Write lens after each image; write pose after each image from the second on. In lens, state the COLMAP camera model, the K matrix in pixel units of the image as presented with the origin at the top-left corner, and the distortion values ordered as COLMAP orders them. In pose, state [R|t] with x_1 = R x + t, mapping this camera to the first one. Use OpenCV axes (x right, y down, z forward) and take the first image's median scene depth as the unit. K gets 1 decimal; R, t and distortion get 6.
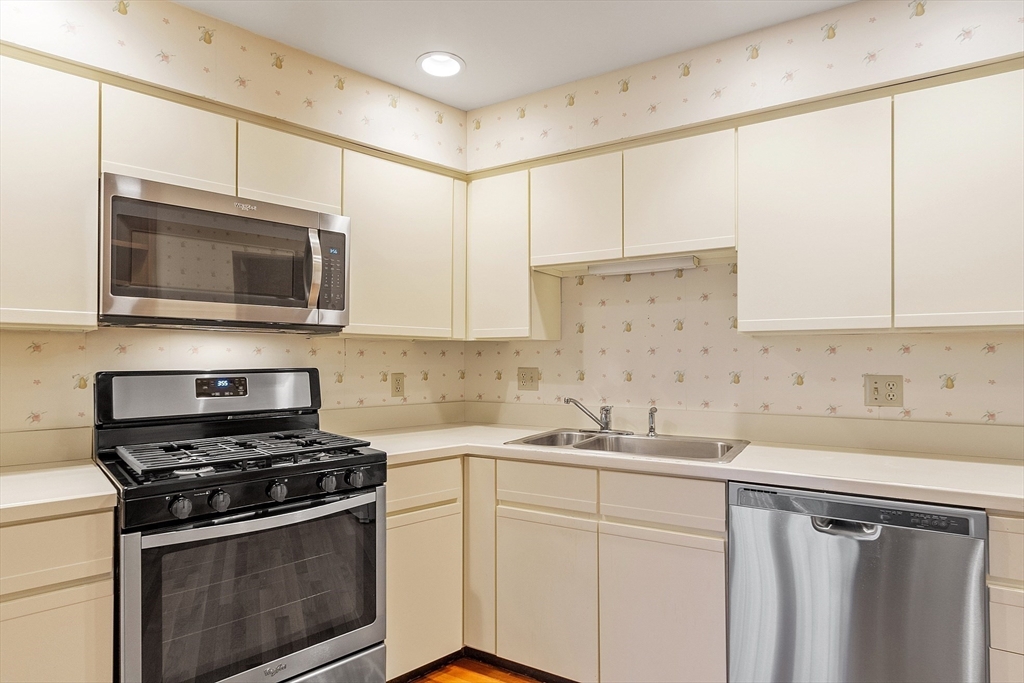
lens RADIAL K [[542.3, 0, 514.1], [0, 542.3, 360.0], [0, 0, 1]] dist [0.011022, -0.000575]
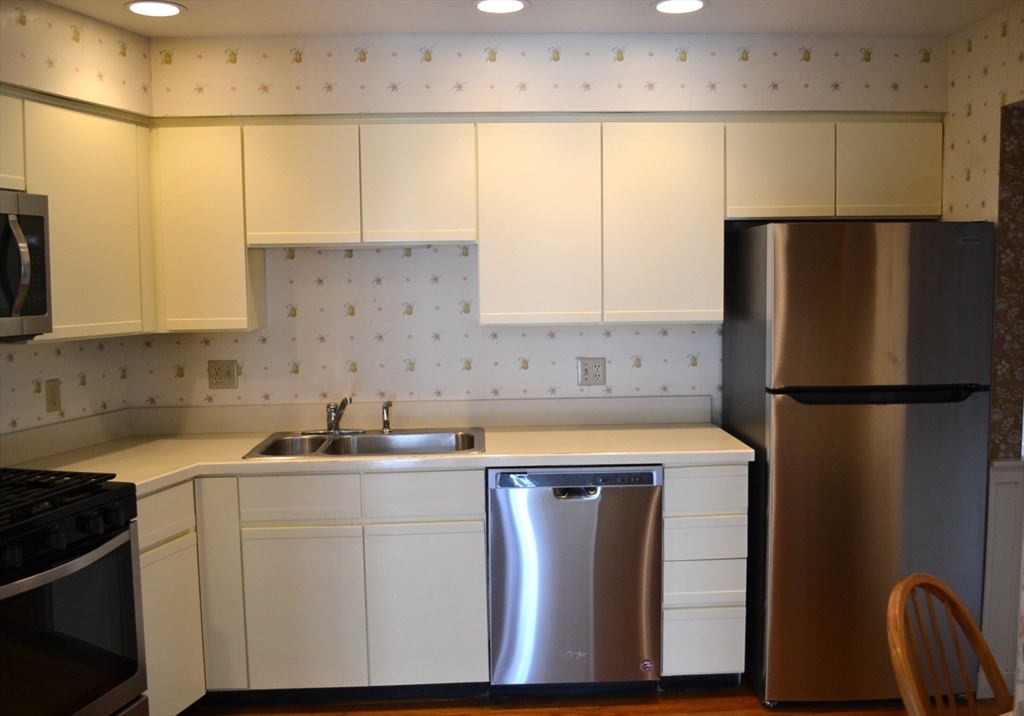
lens RADIAL K [[968.4, 0, 513.6], [0, 968.4, 378.3], [0, 0, 1]] dist [-0.000363, 0.004179]
pose [[0.841993, -0.068337, 0.535144, -0.483260], [0.013728, 0.994338, 0.105375, -0.132804], [-0.539314, -0.081378, 0.838163, -0.534507]]
